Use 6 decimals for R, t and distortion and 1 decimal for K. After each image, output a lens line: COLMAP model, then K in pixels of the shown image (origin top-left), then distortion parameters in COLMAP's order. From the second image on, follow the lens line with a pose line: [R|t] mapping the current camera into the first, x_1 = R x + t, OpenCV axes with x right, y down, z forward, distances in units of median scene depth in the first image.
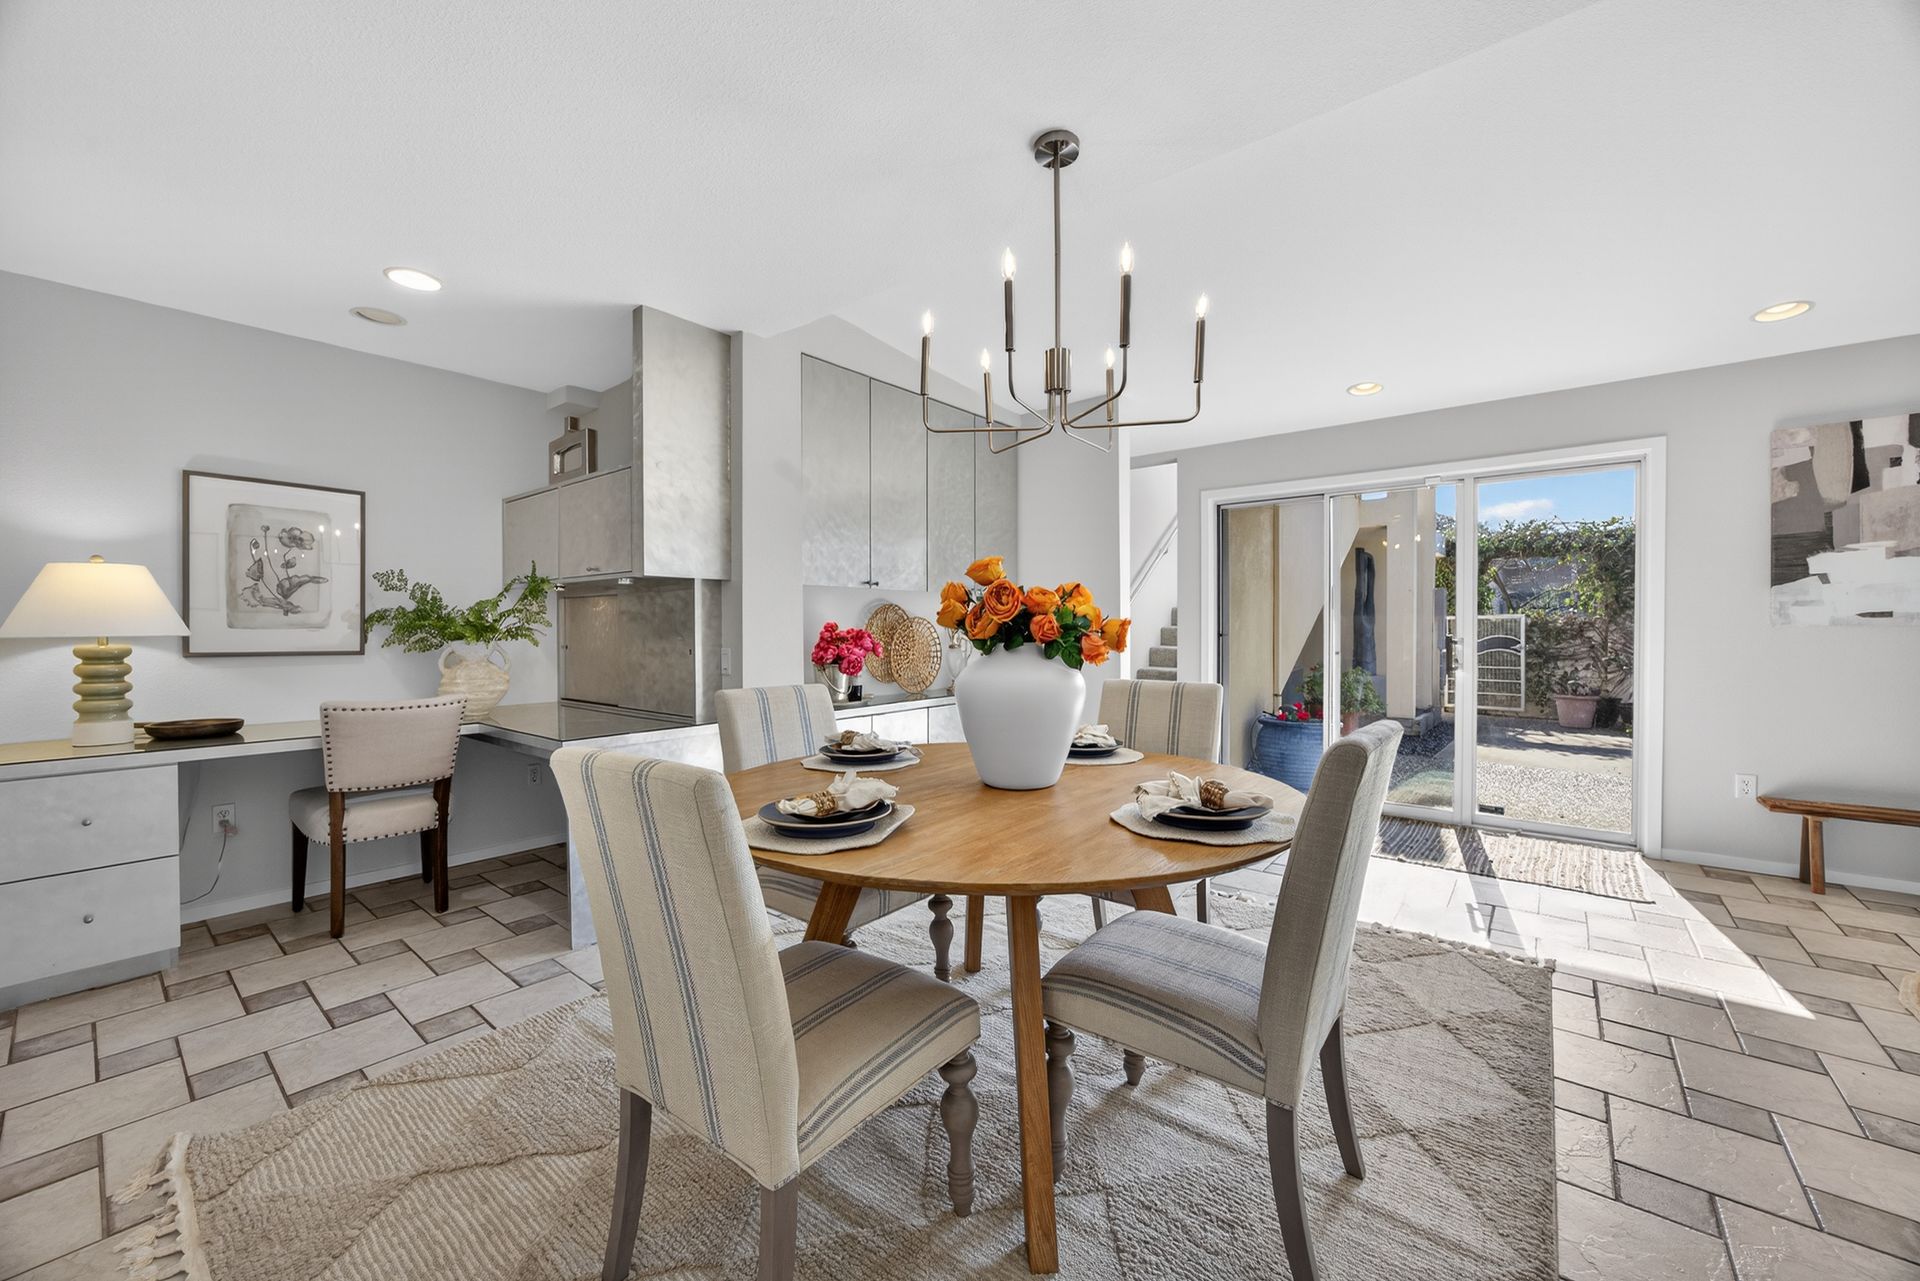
lens RADIAL K [[777.7, 0, 913.5], [0, 777.7, 638.9], [0, 0, 1]] dist [-0.027168, 0.013854]
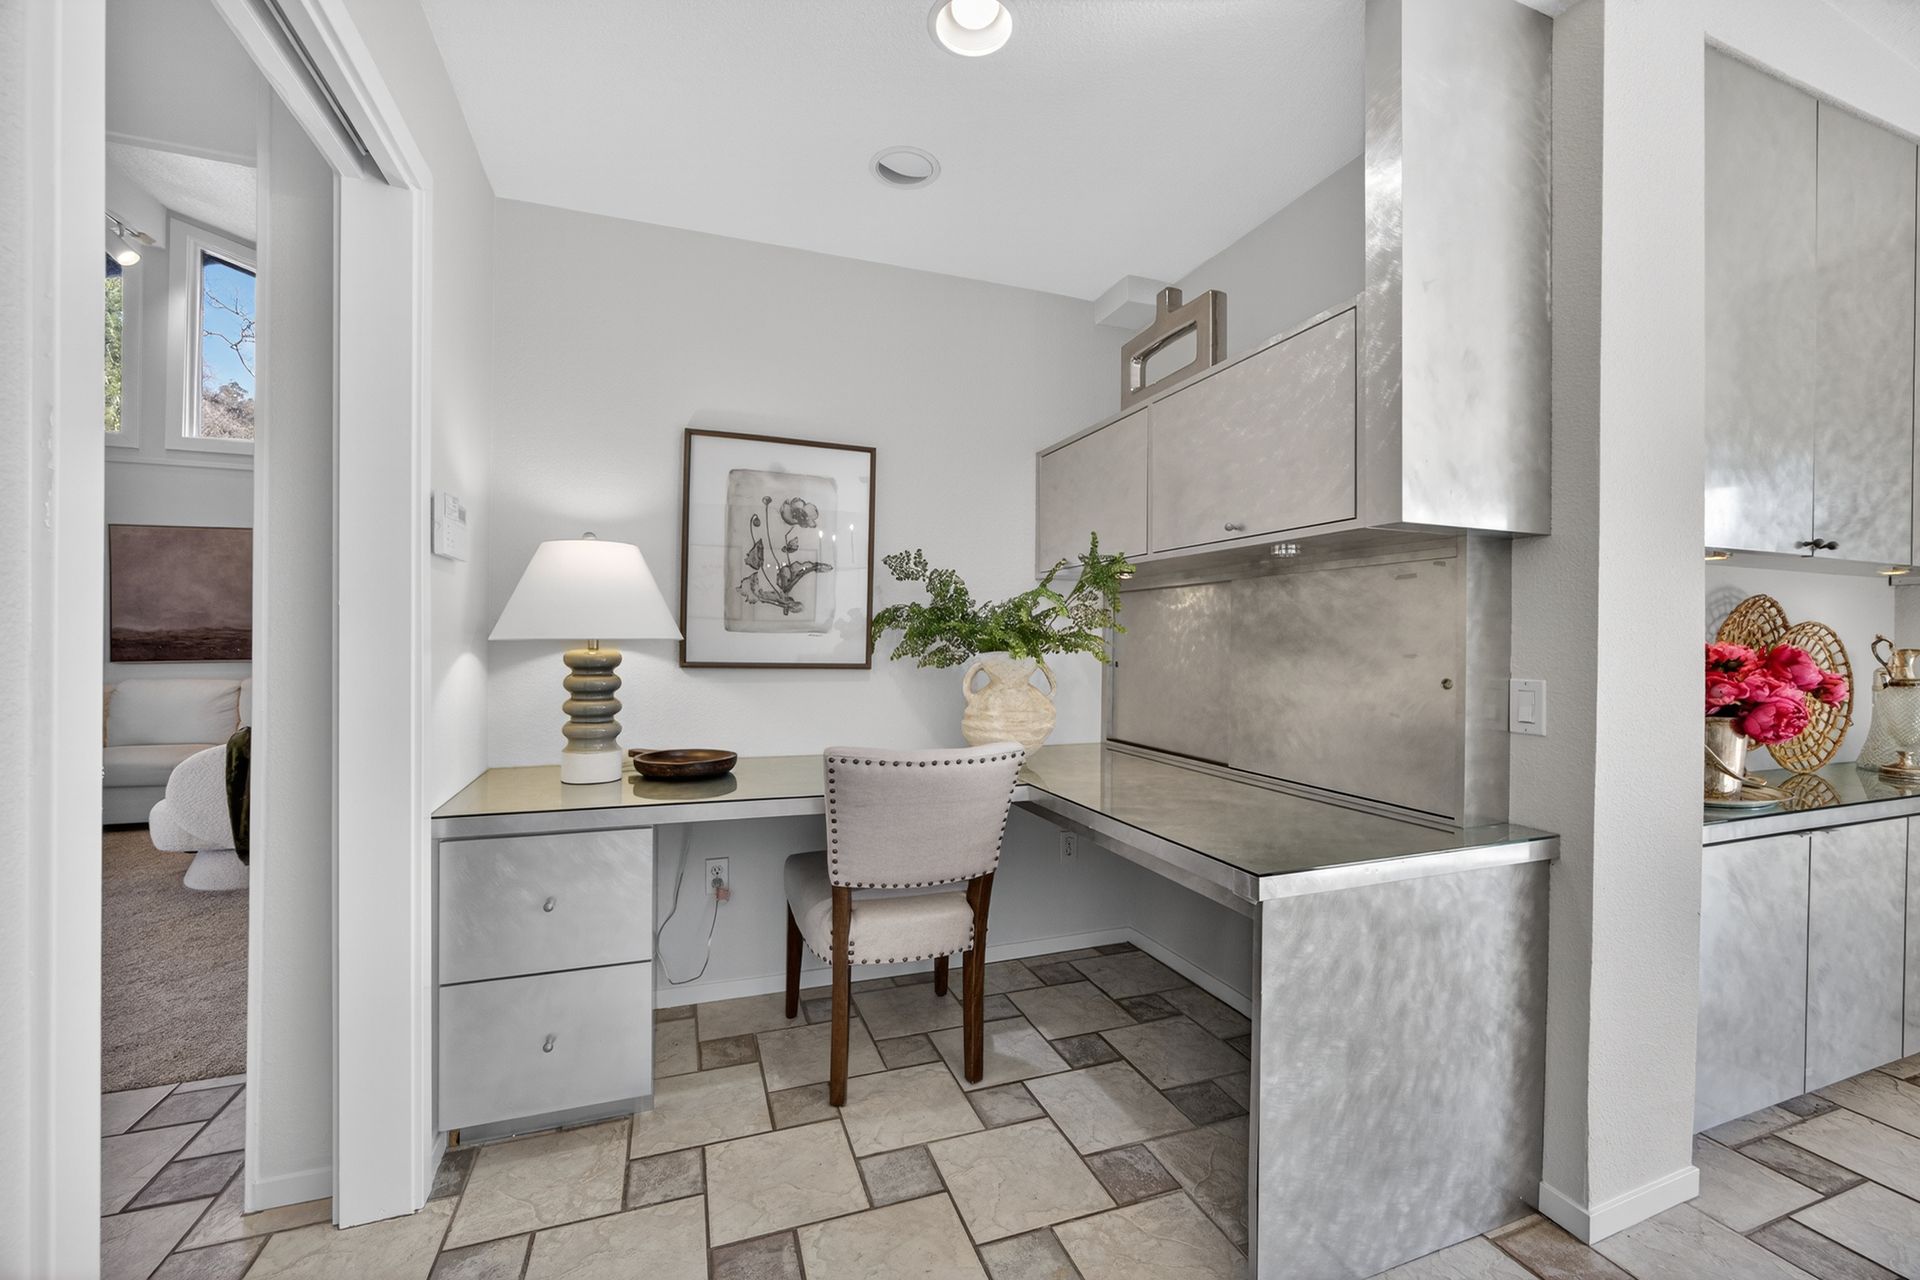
lens RADIAL K [[756.7, 0, 960.0], [0, 756.7, 640.0], [0, 0, 1]] dist [-0.046218, 0.023643]
pose [[0.893853, 0.010666, -0.448232, -0.341872], [-0.017991, 0.999765, -0.012085, 0.000130], [0.447998, 0.018867, 0.893835, 0.427701]]
